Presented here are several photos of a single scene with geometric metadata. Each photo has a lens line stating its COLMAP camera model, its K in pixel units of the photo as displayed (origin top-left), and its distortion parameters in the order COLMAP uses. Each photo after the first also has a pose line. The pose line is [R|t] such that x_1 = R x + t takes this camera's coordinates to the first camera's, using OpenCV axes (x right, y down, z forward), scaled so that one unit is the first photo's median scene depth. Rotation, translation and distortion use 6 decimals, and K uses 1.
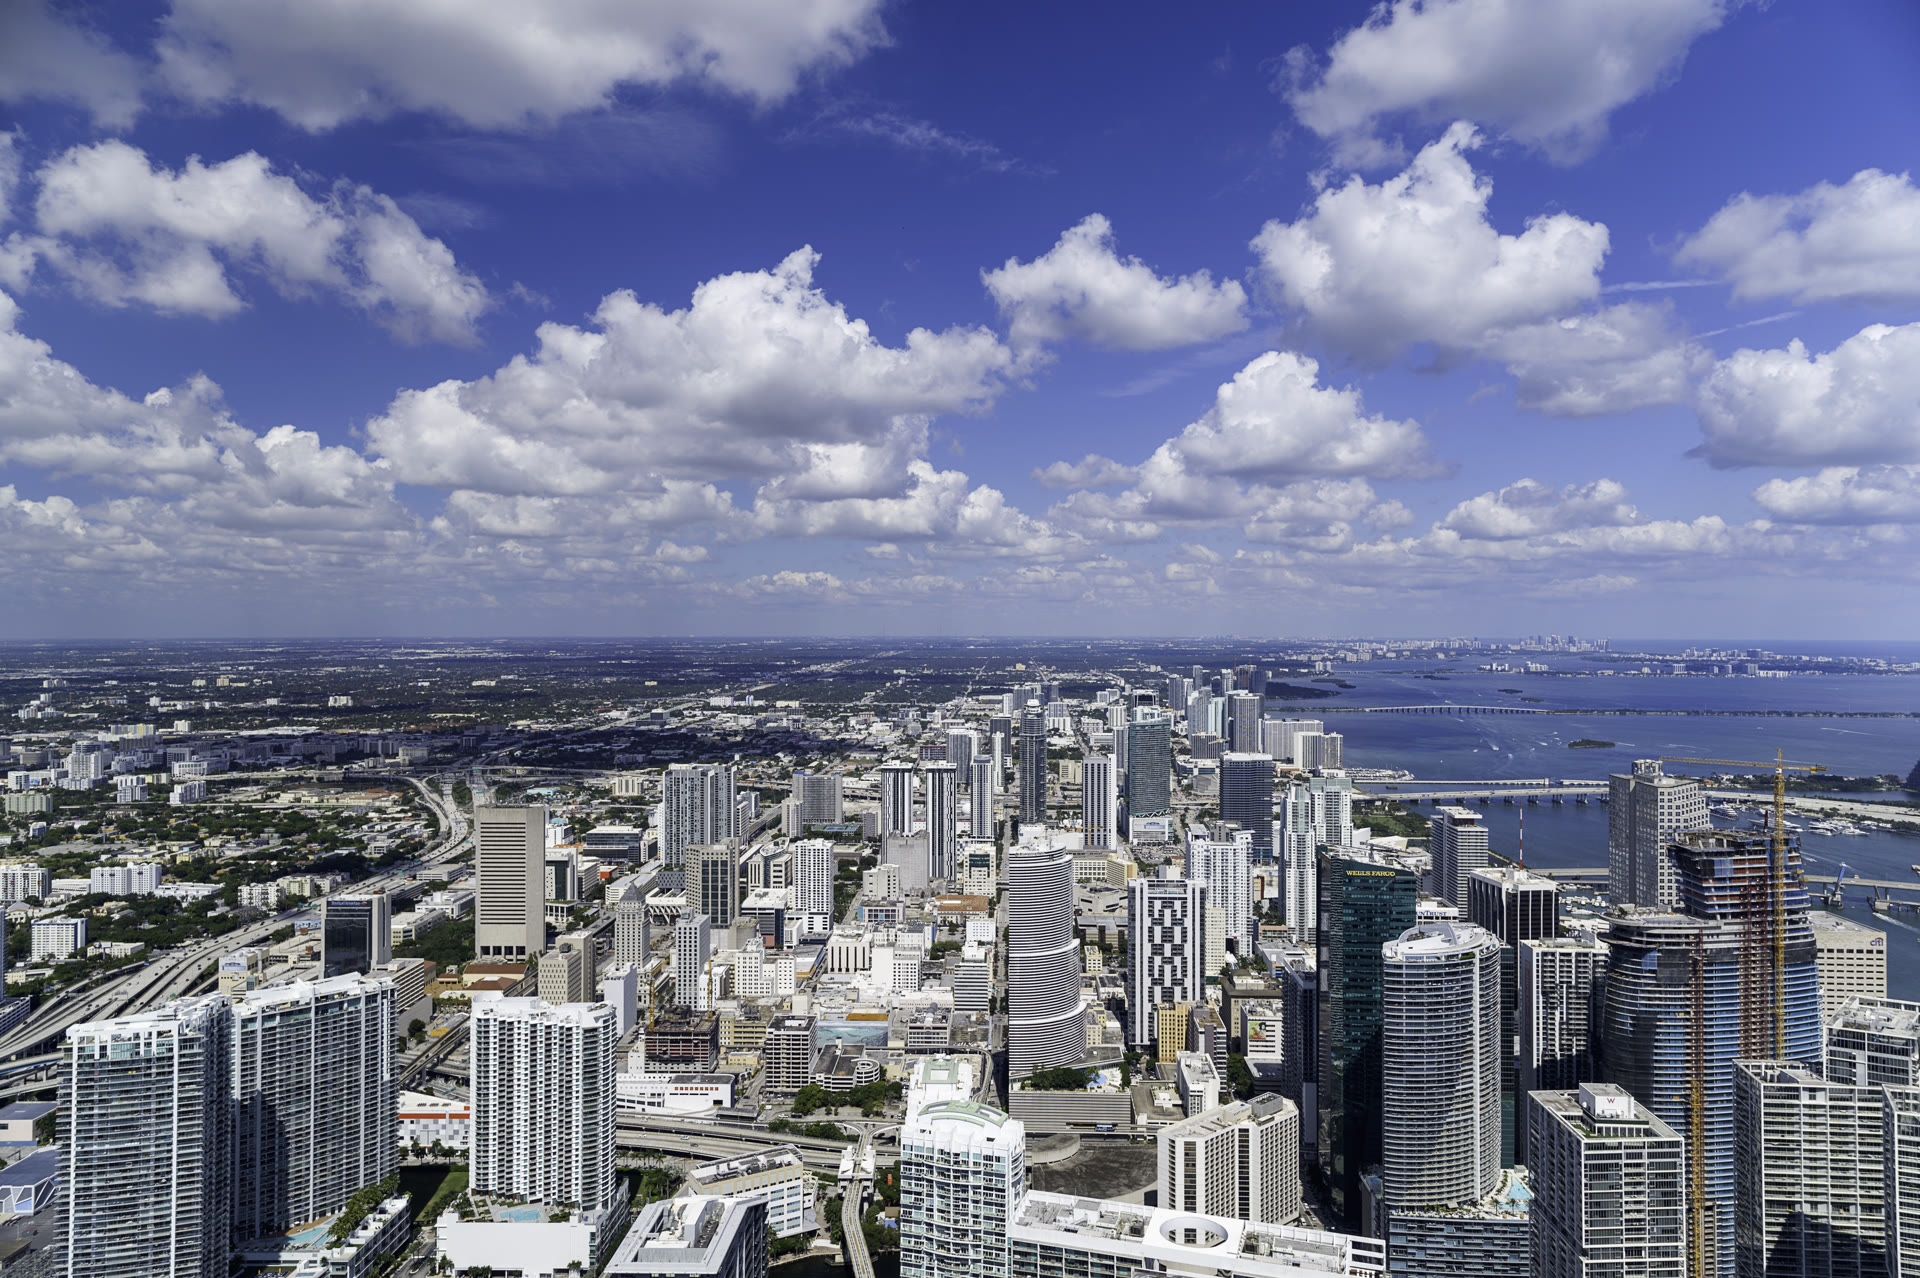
lens RADIAL K [[1316.2, 0, 960.0], [0, 1316.2, 639.0], [0, 0, 1]] dist [0.049551, -0.003251]
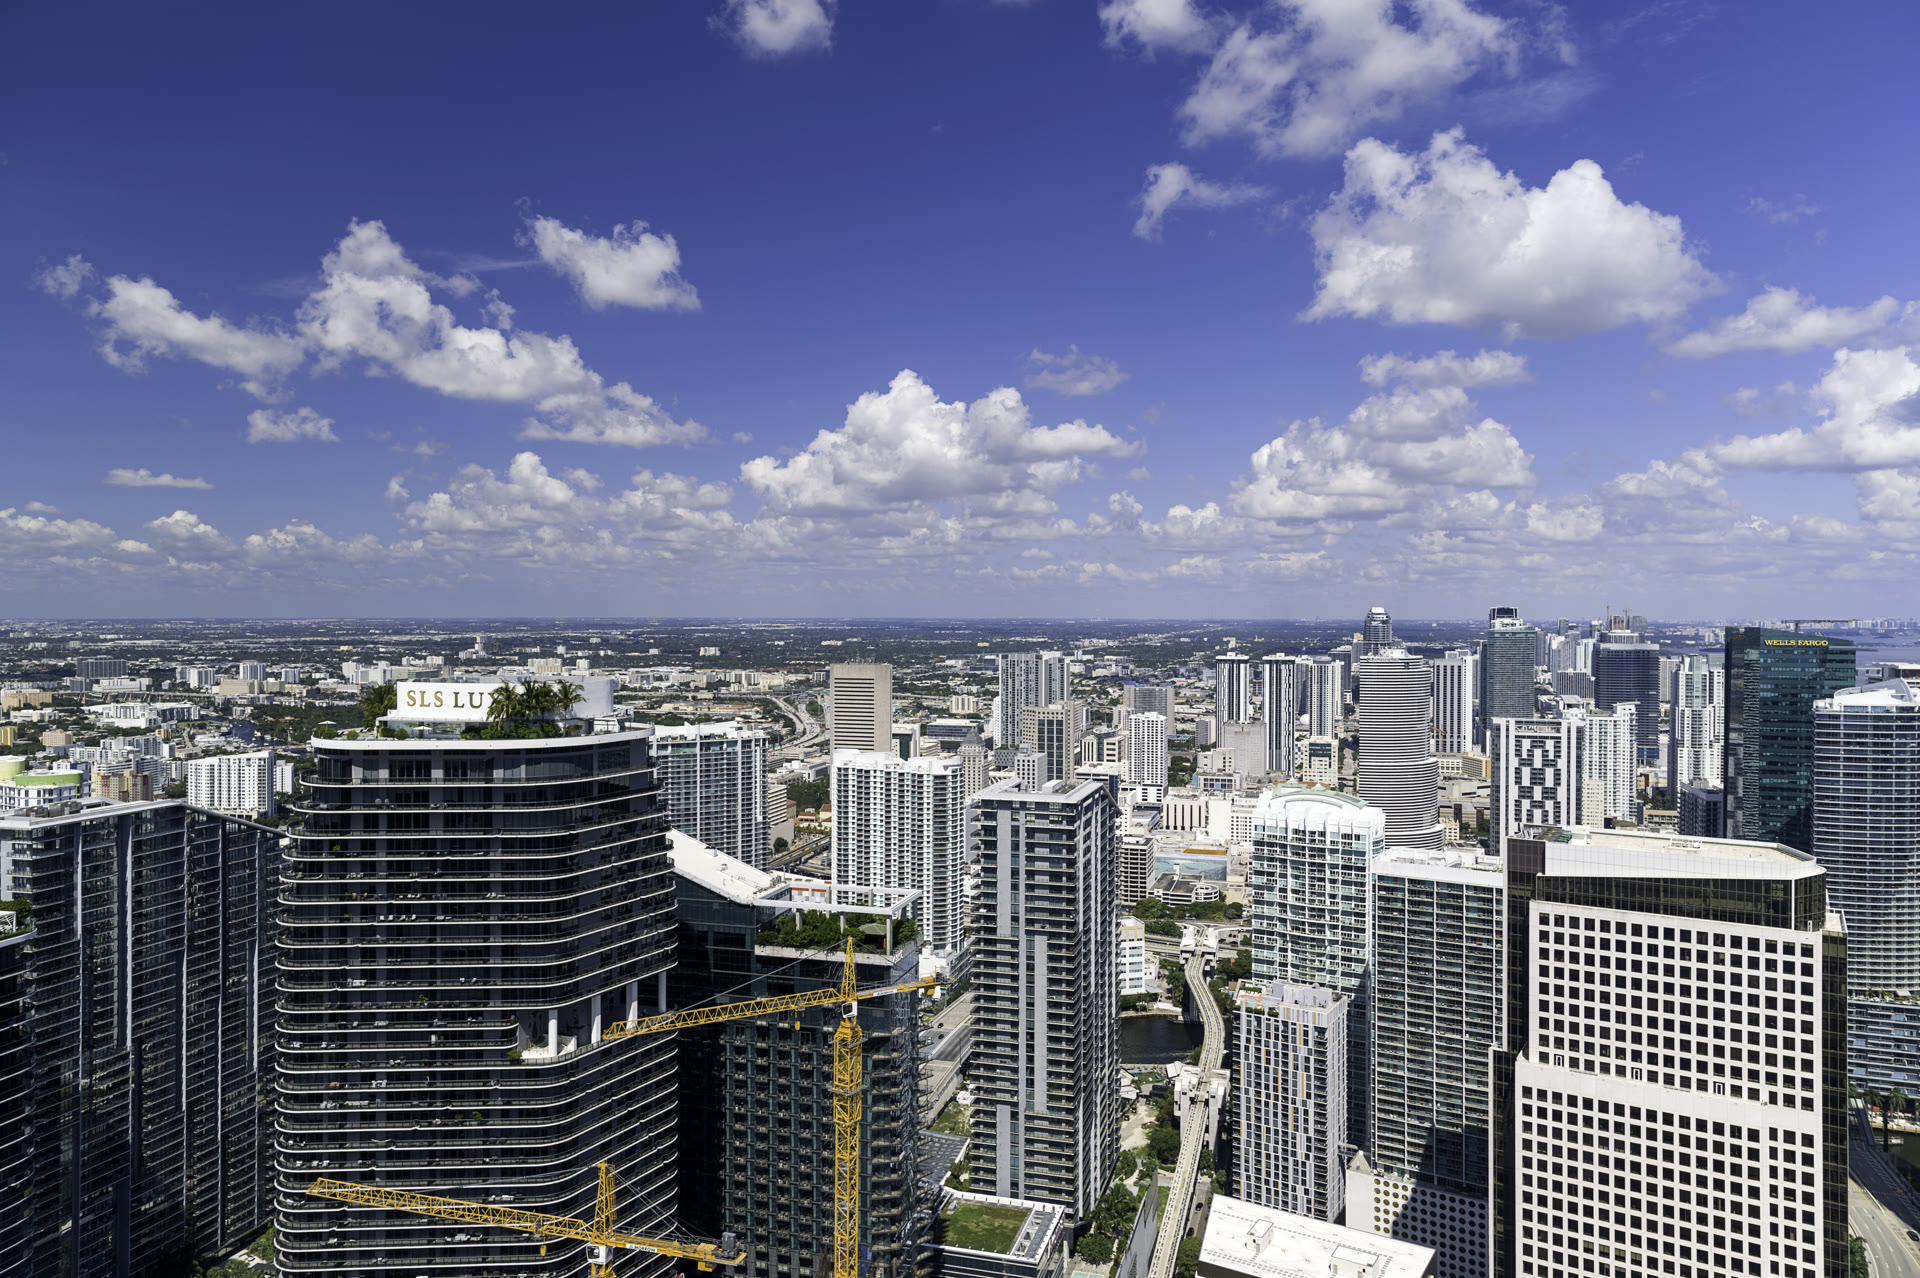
lens RADIAL K [[1313.0, 0, 957.4], [0, 1313.0, 632.3], [0, 0, 1]] dist [0.036819, -0.005547]
pose [[0.969323, 0.005692, -0.245726, -0.011146], [-0.005819, 0.999983, 0.000212, 0.150351], [0.245723, 0.001224, 0.969339, 0.005412]]
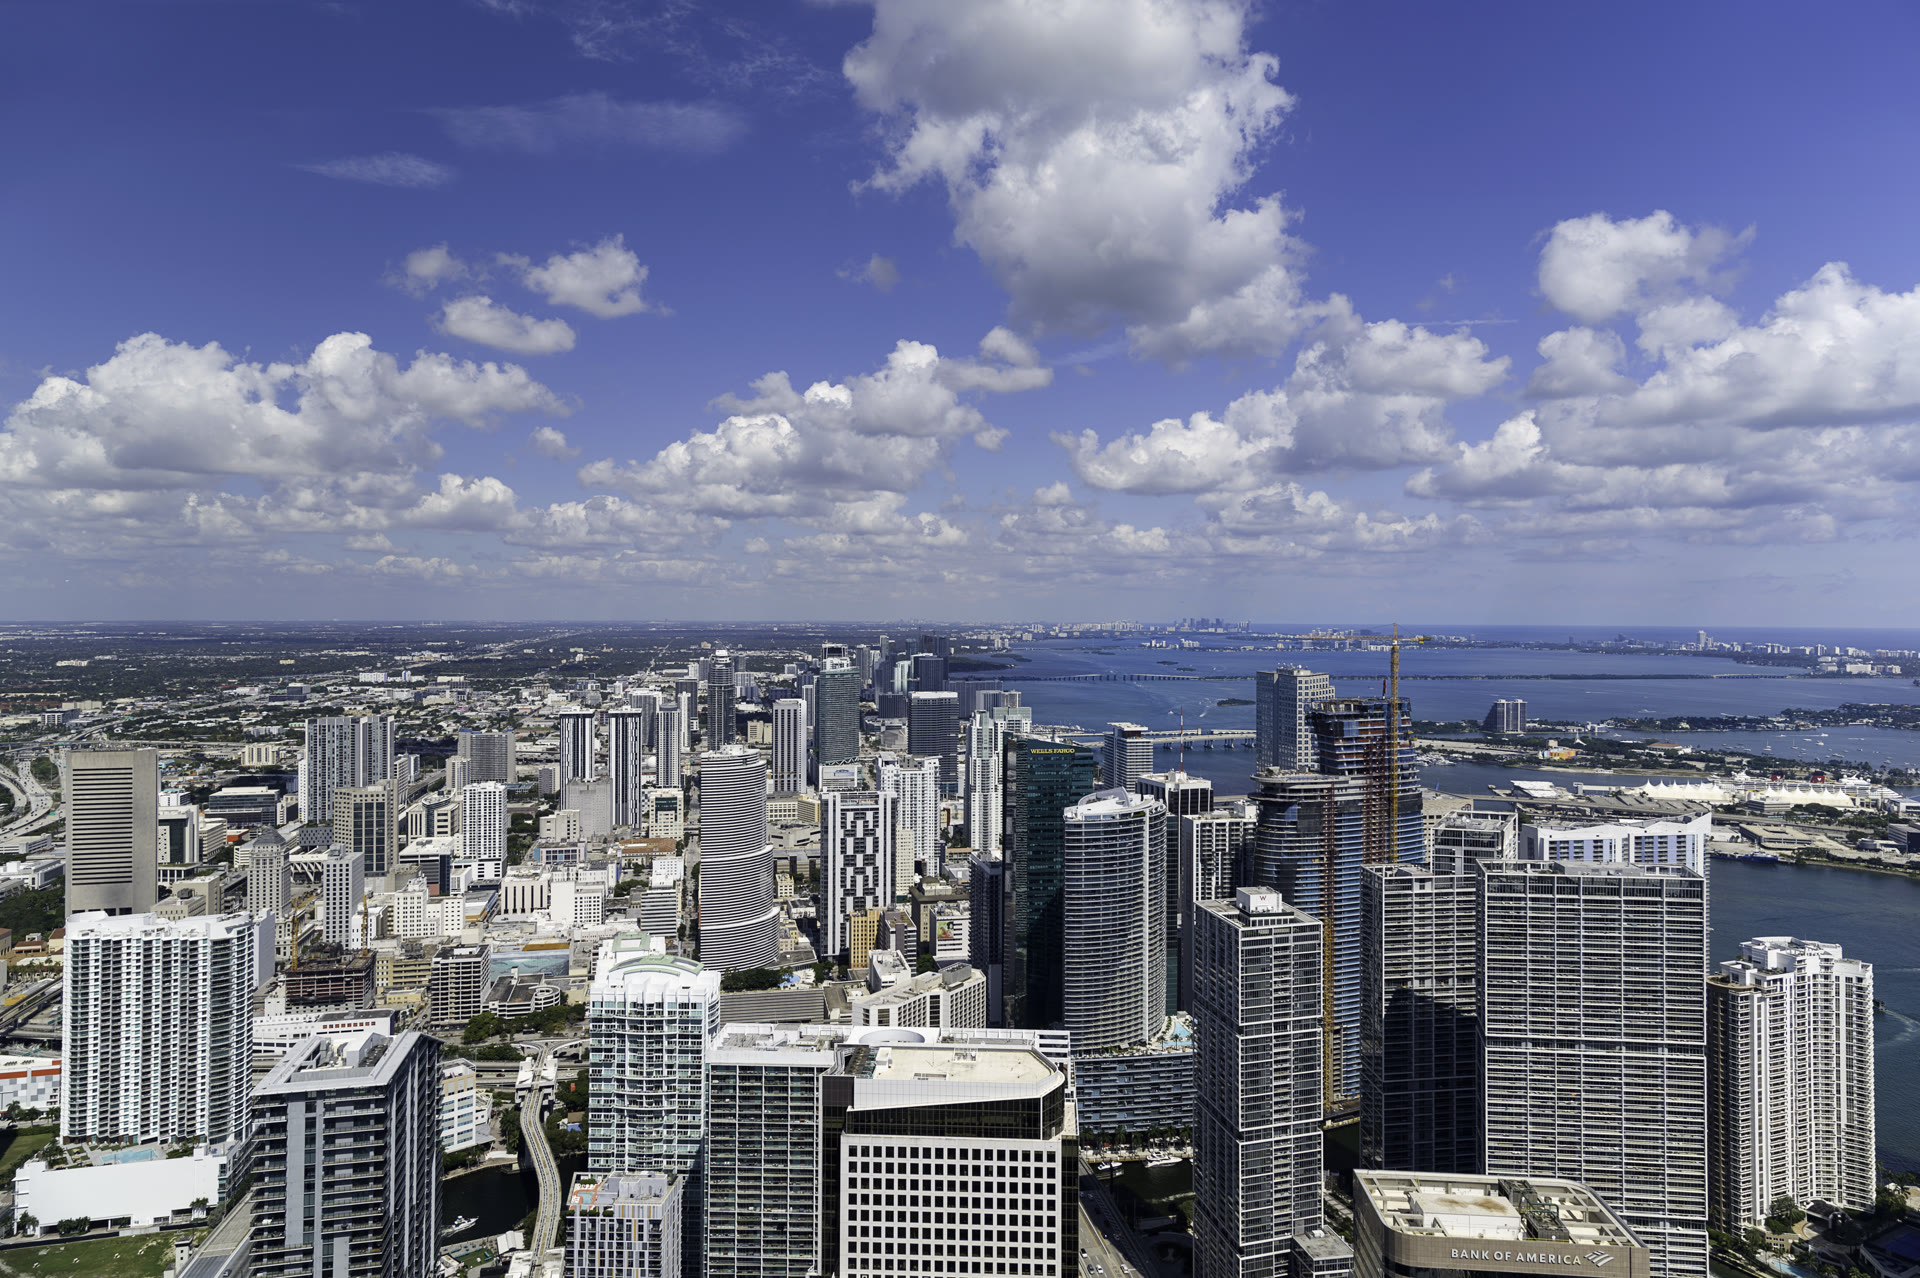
lens RADIAL K [[1313.2, 0, 963.8], [0, 1313.2, 633.6], [0, 0, 1]] dist [0.060434, 0.002377]
pose [[0.971251, -0.000857, 0.238055, -0.006264], [-0.000001, 0.999993, 0.003606, 0.069511], [-0.238056, -0.003502, 0.971245, 0.002443]]
